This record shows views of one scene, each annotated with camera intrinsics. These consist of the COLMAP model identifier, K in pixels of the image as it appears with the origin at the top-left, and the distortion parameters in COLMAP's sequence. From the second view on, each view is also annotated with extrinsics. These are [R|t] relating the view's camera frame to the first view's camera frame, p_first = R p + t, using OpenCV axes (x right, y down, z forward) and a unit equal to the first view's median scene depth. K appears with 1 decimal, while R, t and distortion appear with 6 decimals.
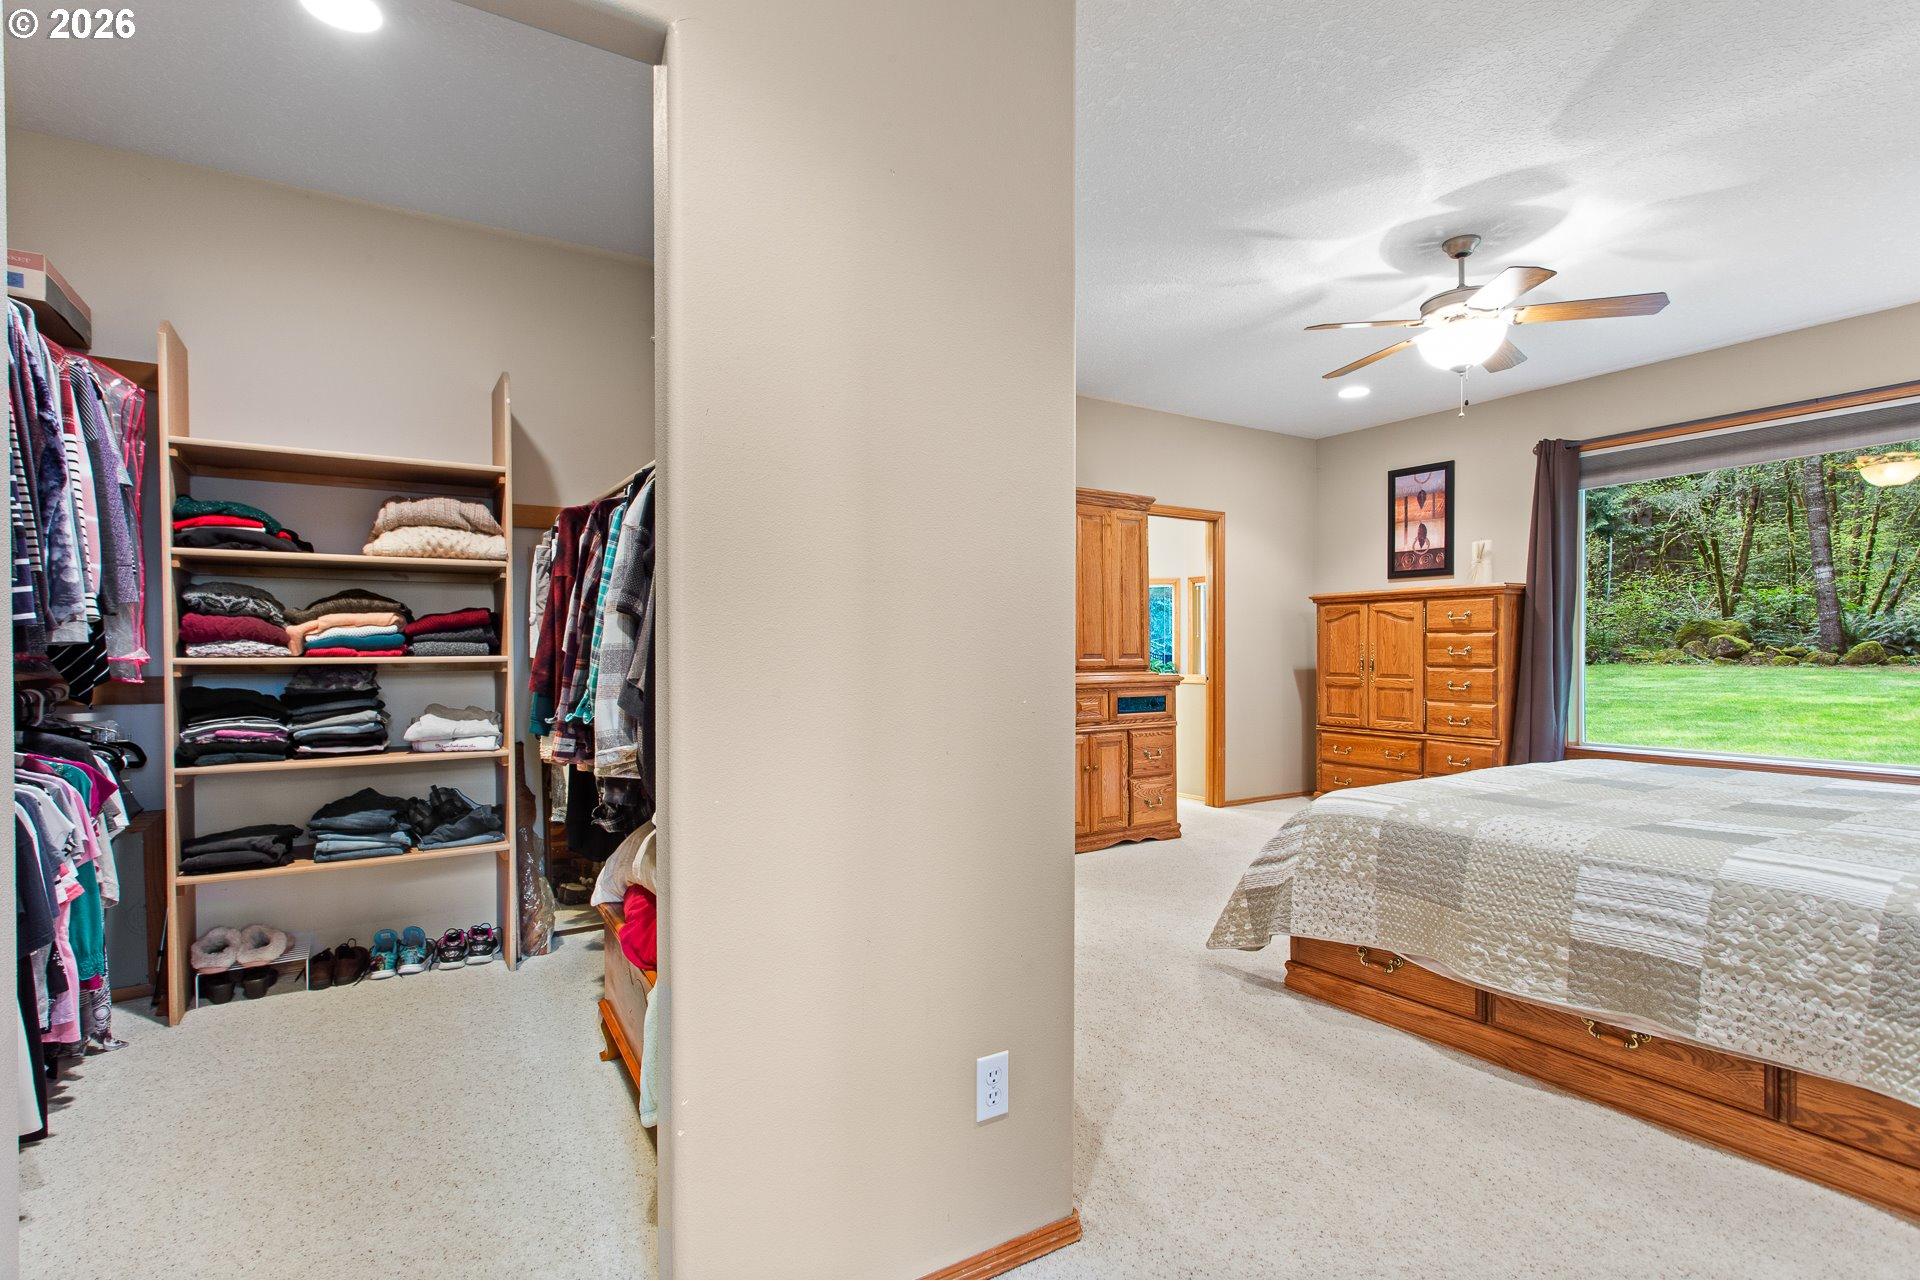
lens RADIAL K [[916.4, 0, 944.7], [0, 916.4, 645.3], [0, 0, 1]] dist [0.018063, 0.001060]
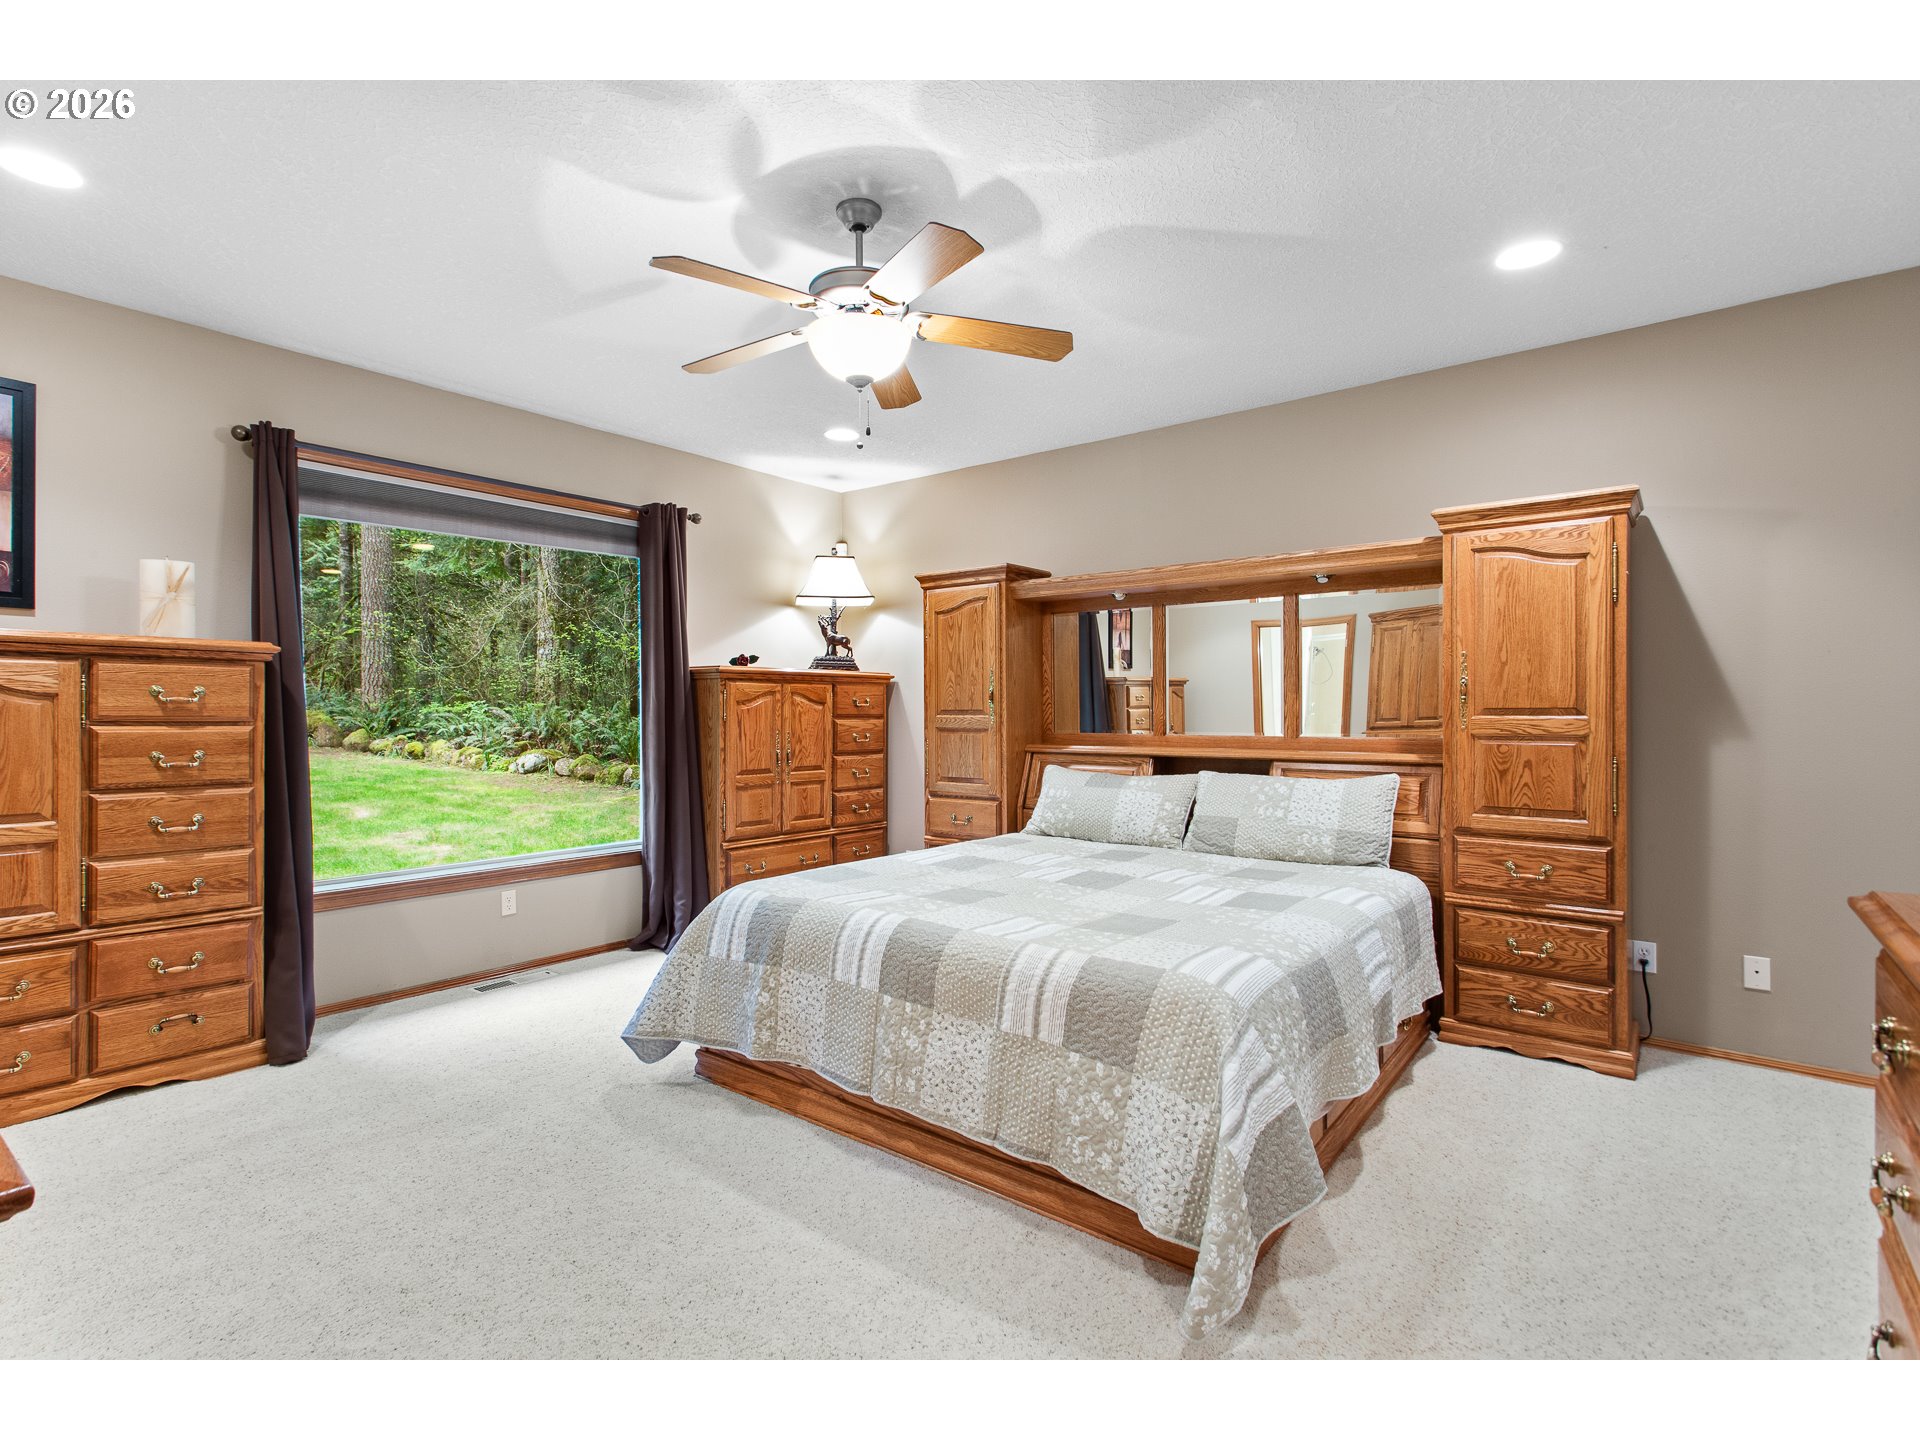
lens RADIAL K [[916.5, 0, 934.5], [0, 916.5, 717.2], [0, 0, 1]] dist [0.006235, 0.000940]
pose [[-0.322633, -0.000797, 0.946524, -0.103283], [-0.004369, 0.999990, -0.000647, -0.021289], [-0.946514, -0.004344, -0.322633, 0.793176]]
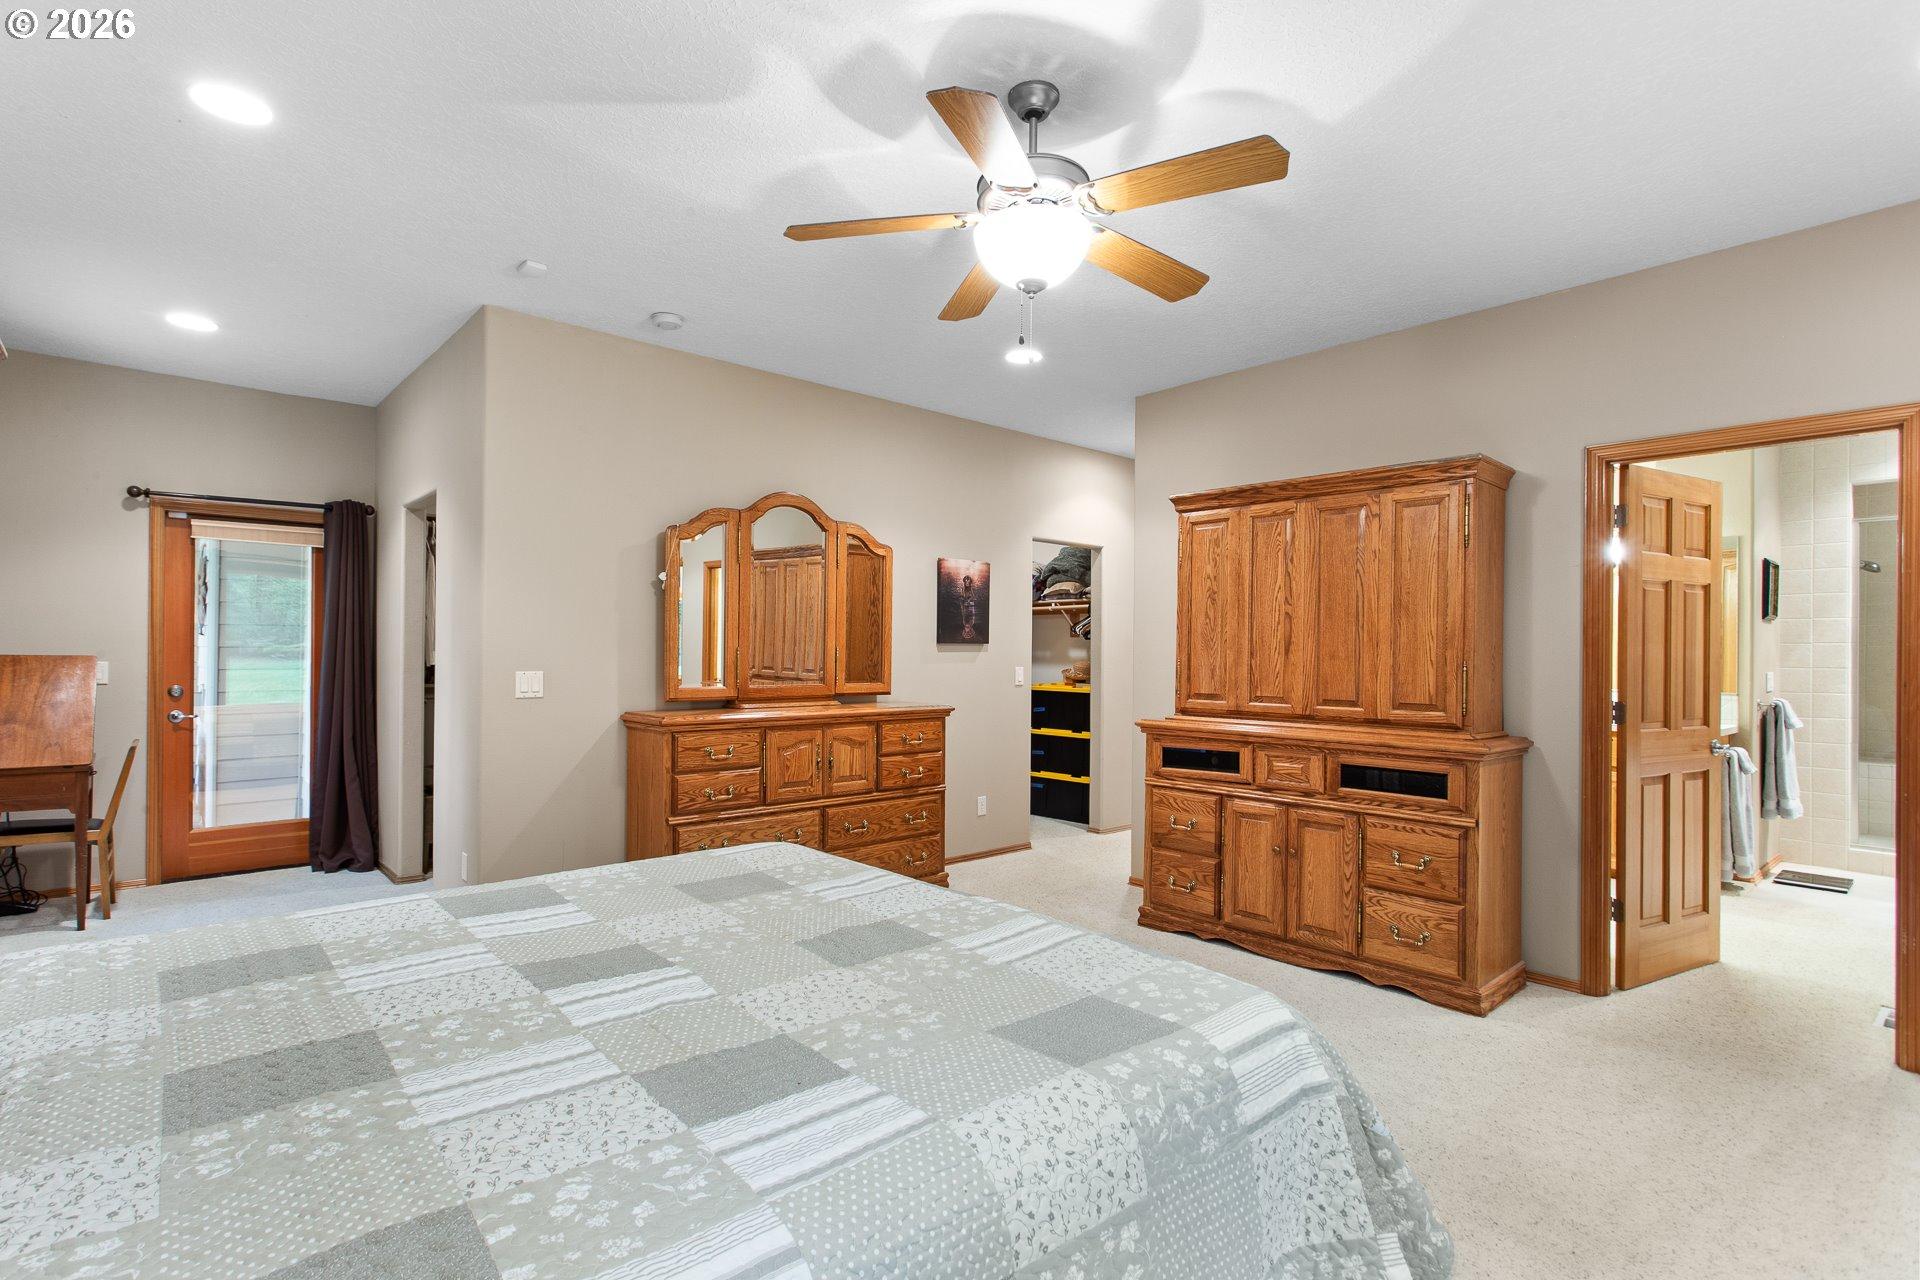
lens RADIAL K [[916.4, 0, 944.7], [0, 916.4, 644.8], [0, 0, 1]] dist [0.018063, 0.001060]
pose [[0.154426, -0.005628, -0.987988, 0.806034], [-0.006712, 0.999955, -0.006745, -0.026451], [0.987982, 0.007674, 0.154381, 0.565658]]
